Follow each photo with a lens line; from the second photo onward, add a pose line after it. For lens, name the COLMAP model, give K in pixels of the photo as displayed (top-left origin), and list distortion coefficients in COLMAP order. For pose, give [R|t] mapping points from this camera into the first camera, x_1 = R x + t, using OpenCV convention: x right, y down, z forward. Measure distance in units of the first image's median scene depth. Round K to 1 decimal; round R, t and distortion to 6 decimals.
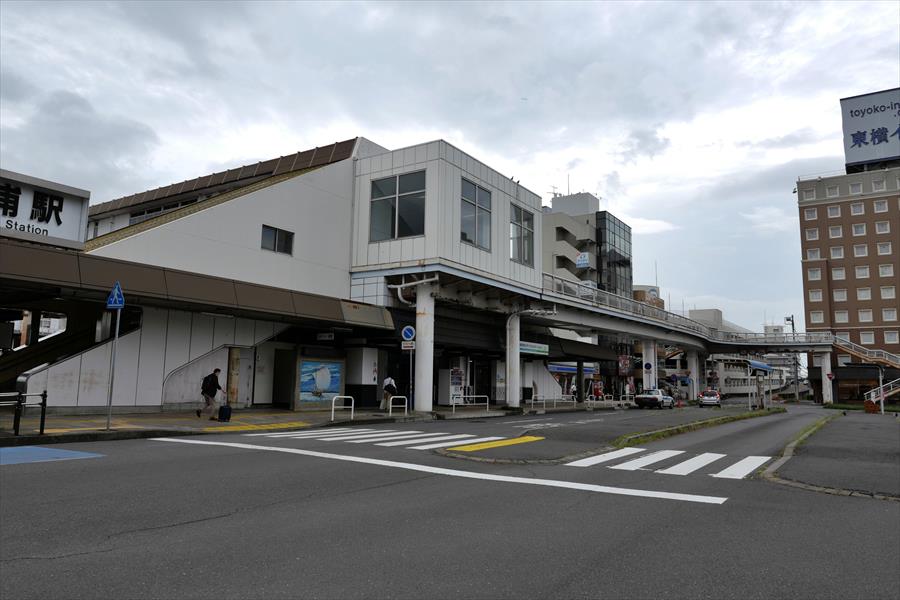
lens RADIAL K [[662.6, 0, 446.2], [0, 662.6, 314.9], [0, 0, 1]] dist [-0.010629, -0.001215]
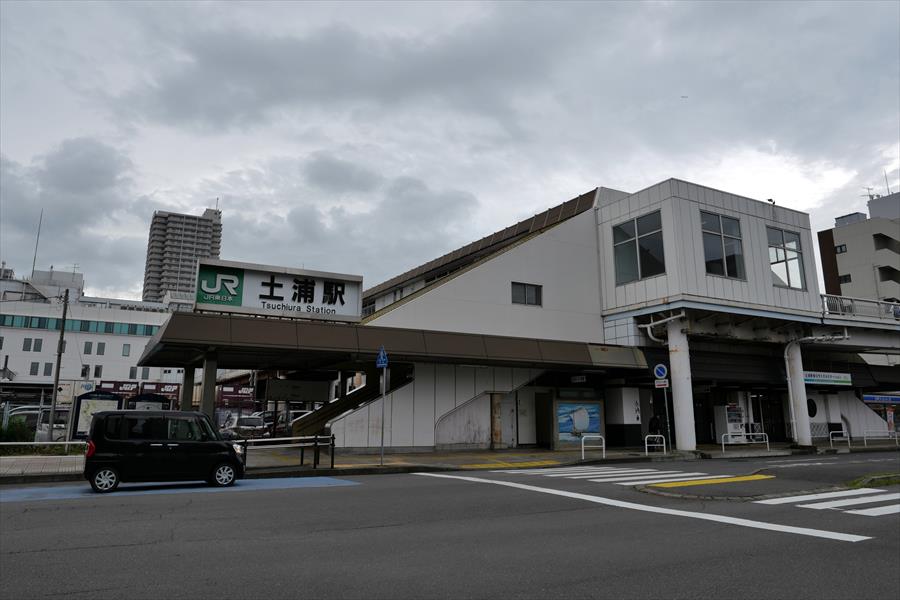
lens RADIAL K [[666.0, 0, 450.0], [0, 666.0, 300.0], [0, 0, 1]] dist [-0.027209, 0.000088]
pose [[0.890392, -0.102873, -0.443418, 0.116278], [0.066269, 0.993045, -0.097317, -0.003036], [0.450345, 0.057266, 0.891016, -0.044678]]
